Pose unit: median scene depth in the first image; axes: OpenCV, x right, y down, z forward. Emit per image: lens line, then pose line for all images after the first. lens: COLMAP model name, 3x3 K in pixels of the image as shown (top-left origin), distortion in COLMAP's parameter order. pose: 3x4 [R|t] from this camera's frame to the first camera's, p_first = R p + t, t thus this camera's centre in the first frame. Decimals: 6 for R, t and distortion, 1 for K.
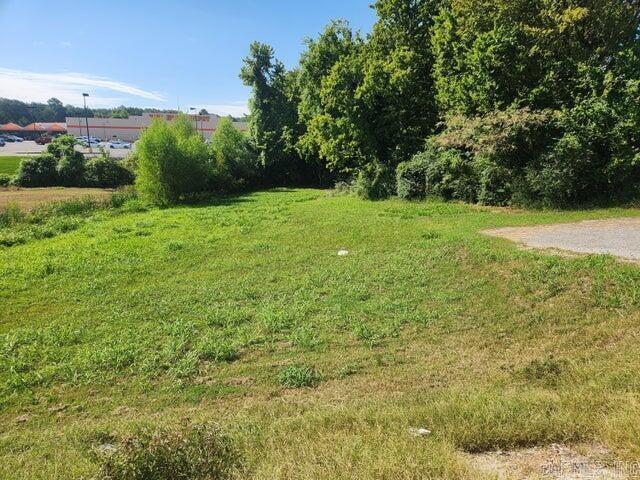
lens RADIAL K [[428.3, 0, 322.8], [0, 428.3, 244.1], [0, 0, 1]] dist [0.062623, -0.039116]
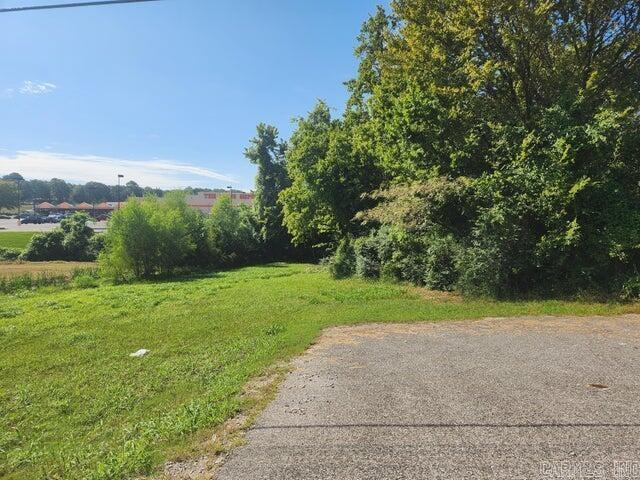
lens RADIAL K [[428.3, 0, 321.1], [0, 428.3, 237.7], [0, 0, 1]] dist [0.062623, -0.039116]
pose [[0.989593, 0.004159, -0.143833, 0.212337], [-0.030660, 0.982721, -0.182533, -0.022065], [0.140589, 0.185044, 0.972622, 0.108703]]
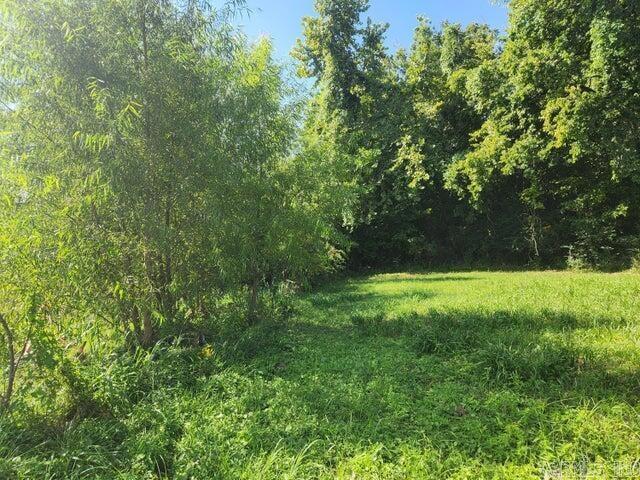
lens RADIAL K [[428.3, 0, 318.4], [0, 428.3, 237.8], [0, 0, 1]] dist [0.062623, -0.039116]
pose [[0.998574, -0.029647, 0.044398, -0.312242], [0.038271, 0.977348, -0.208150, -0.122350], [-0.037222, 0.209553, 0.977089, 0.902022]]
